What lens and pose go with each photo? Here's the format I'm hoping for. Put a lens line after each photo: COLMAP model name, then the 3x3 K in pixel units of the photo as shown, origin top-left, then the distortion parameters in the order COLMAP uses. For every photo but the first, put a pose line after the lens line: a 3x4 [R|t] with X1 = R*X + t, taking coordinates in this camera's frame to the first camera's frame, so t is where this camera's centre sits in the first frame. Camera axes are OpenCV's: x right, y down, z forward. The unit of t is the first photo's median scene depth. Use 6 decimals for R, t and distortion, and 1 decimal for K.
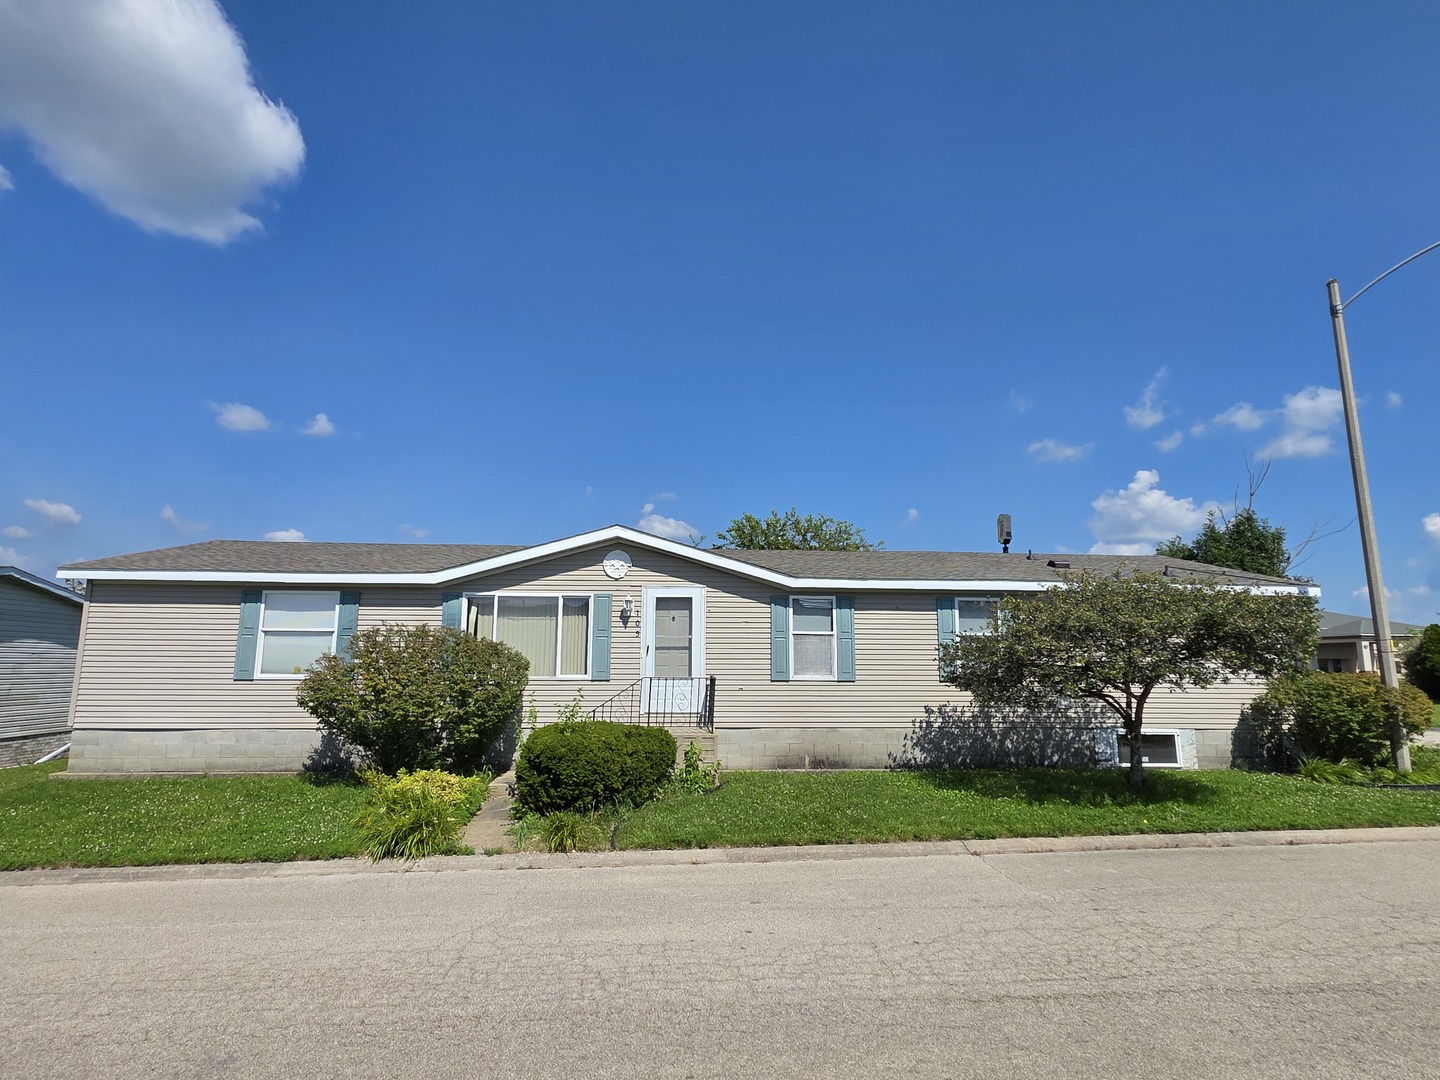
lens RADIAL K [[794.6, 0, 720.0], [0, 794.6, 540.0], [0, 0, 1]] dist [0.007843, -0.001871]
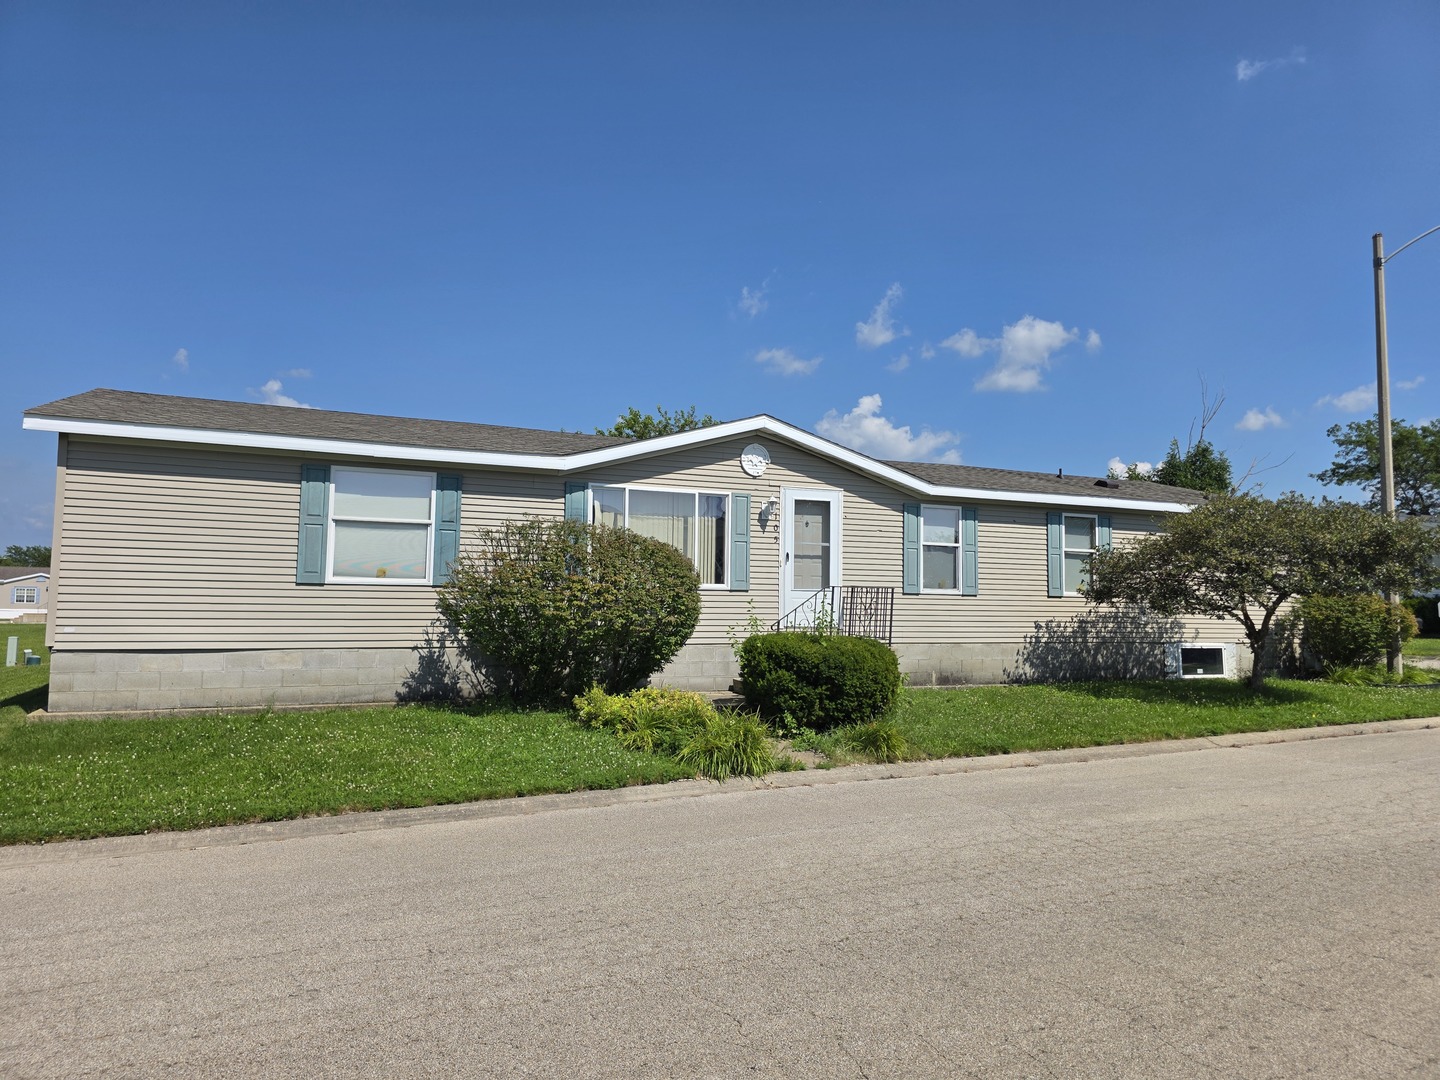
lens RADIAL K [[960.9, 0, 716.9], [0, 960.9, 546.3], [0, 0, 1]] dist [0.083332, -0.092104]
pose [[0.937705, 0.027320, 0.346356, -0.532838], [-0.061646, 0.994169, 0.088478, 0.034614], [-0.341919, -0.104318, 0.933921, 0.023203]]
